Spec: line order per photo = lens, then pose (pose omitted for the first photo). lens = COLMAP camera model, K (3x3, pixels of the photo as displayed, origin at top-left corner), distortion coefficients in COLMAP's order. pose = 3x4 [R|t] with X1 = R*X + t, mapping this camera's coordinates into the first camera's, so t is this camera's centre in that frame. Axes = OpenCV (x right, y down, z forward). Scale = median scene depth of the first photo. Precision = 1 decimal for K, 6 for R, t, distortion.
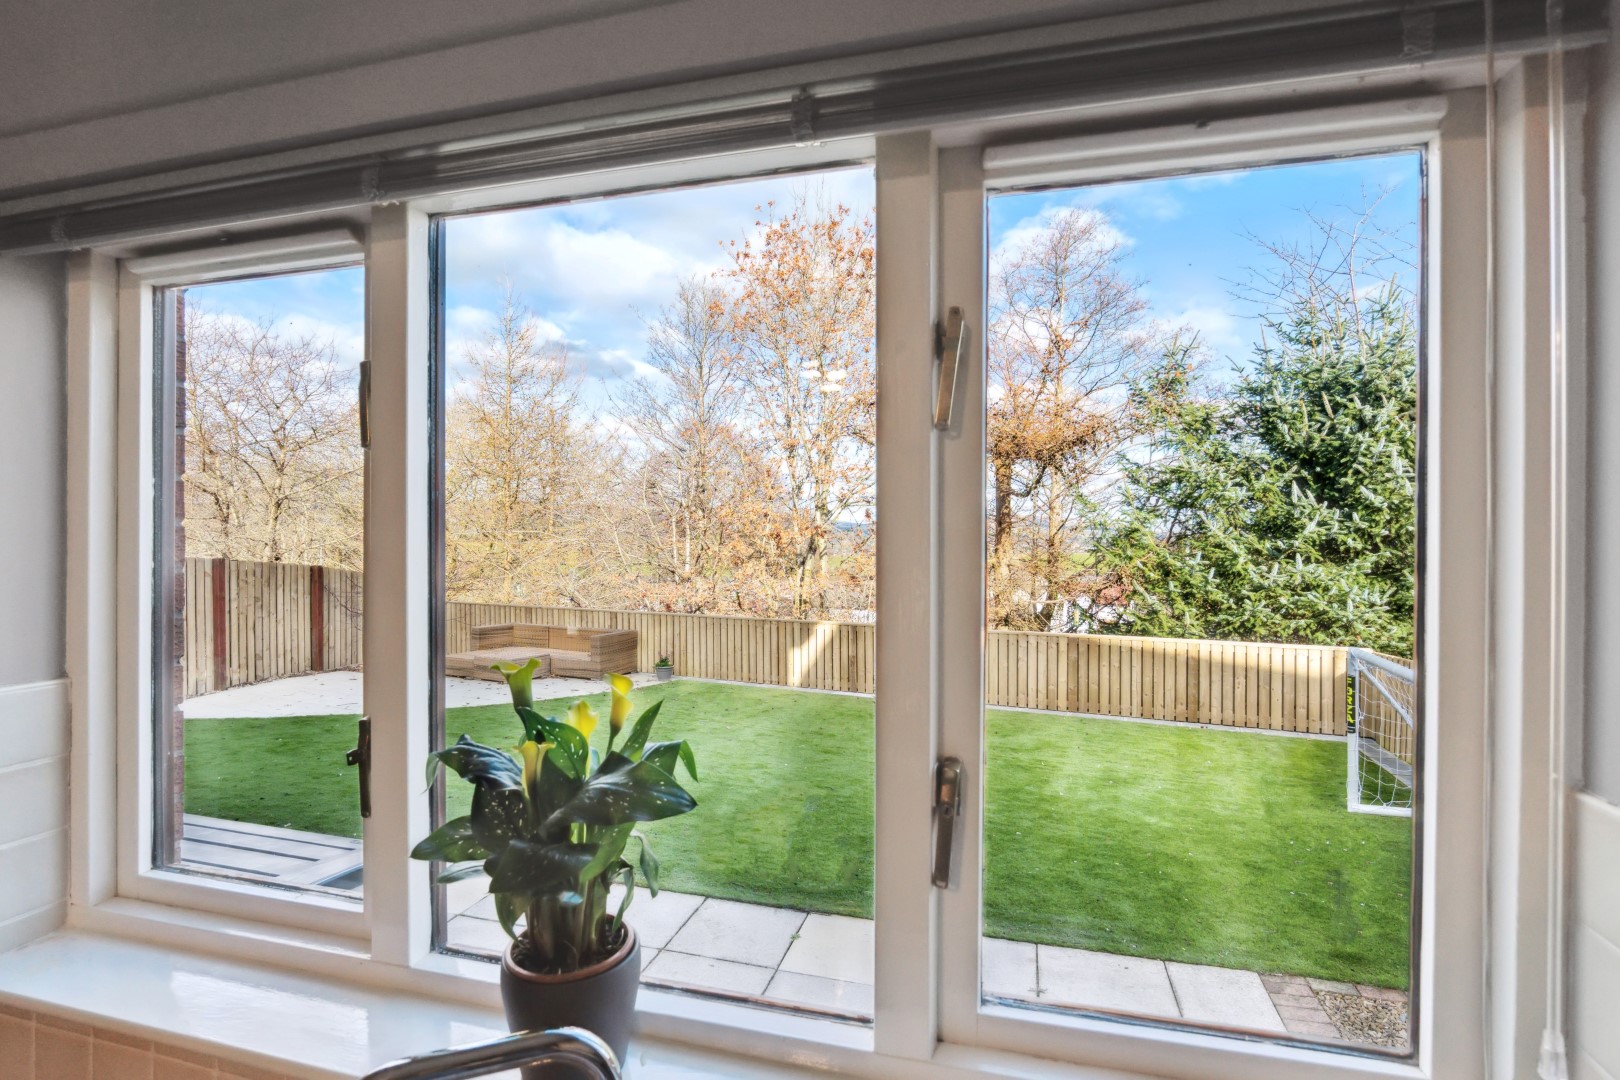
lens RADIAL K [[776.9, 0, 808.0], [0, 776.9, 549.7], [0, 0, 1]] dist [-0.002128, 0.000668]
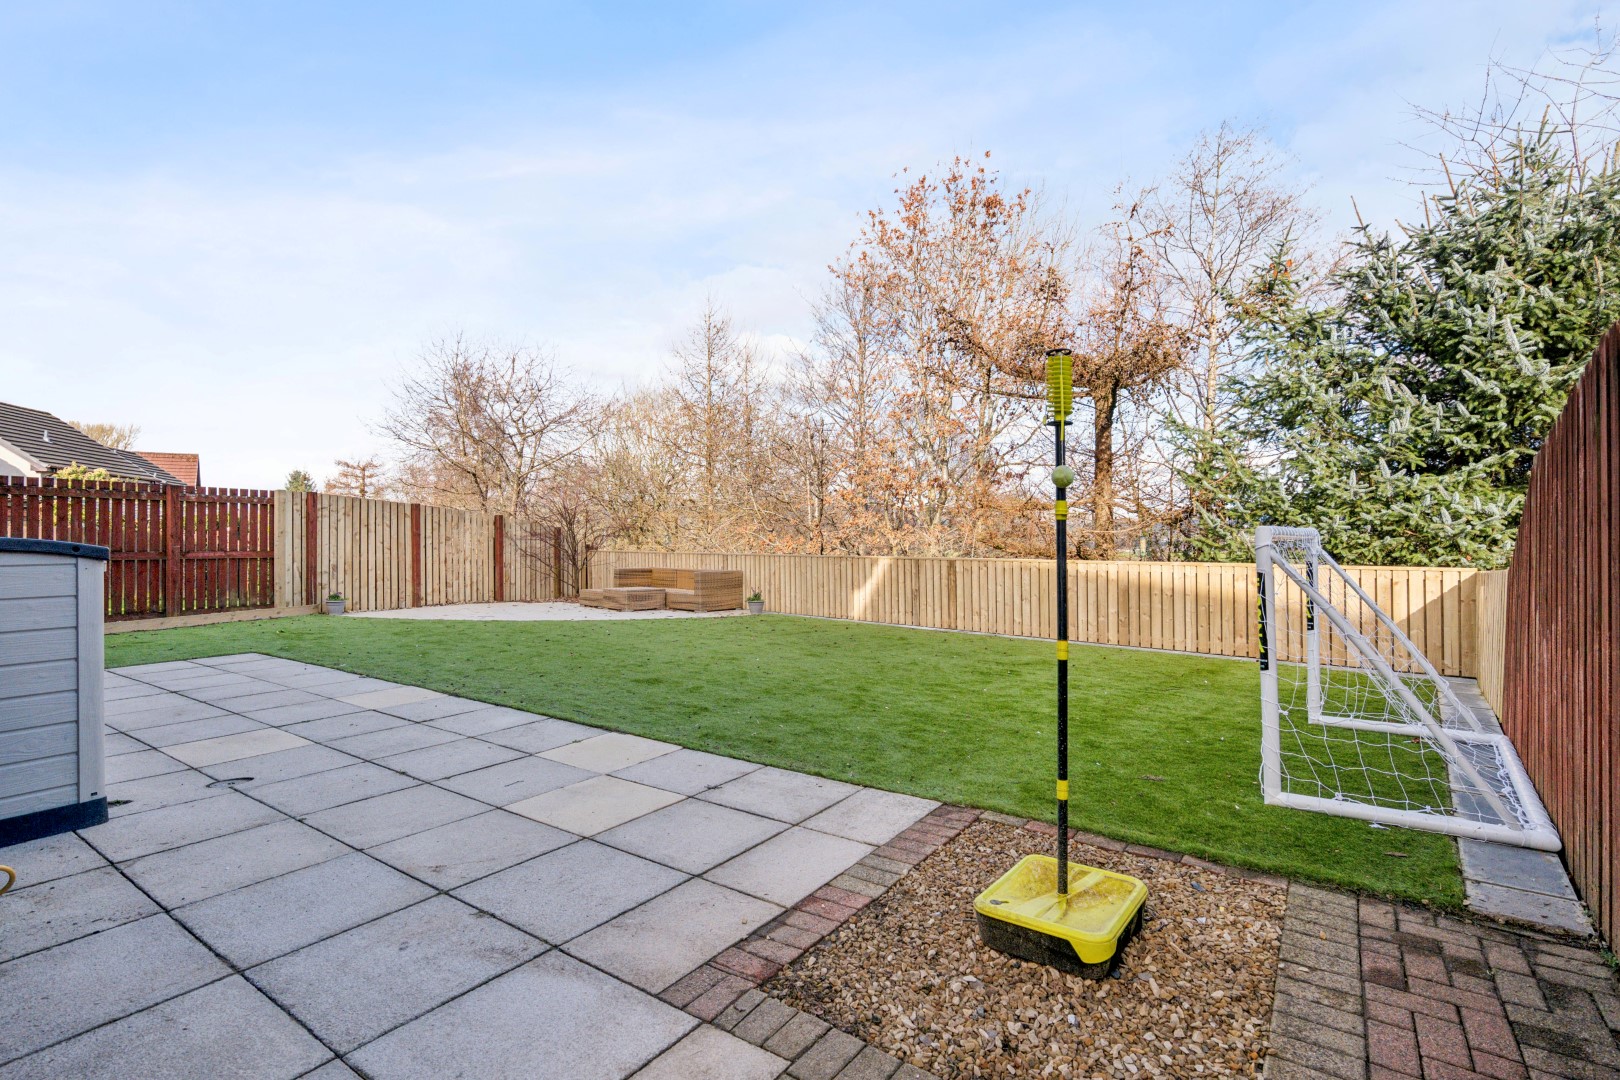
lens RADIAL K [[776.9, 0, 816.8], [0, 776.9, 532.8], [0, 0, 1]] dist [-0.002128, 0.000668]
pose [[0.947372, -0.008532, -0.320020, 0.281147], [0.004388, 0.999897, -0.013669, 0.083093], [0.320104, 0.011546, 0.947312, 0.008590]]
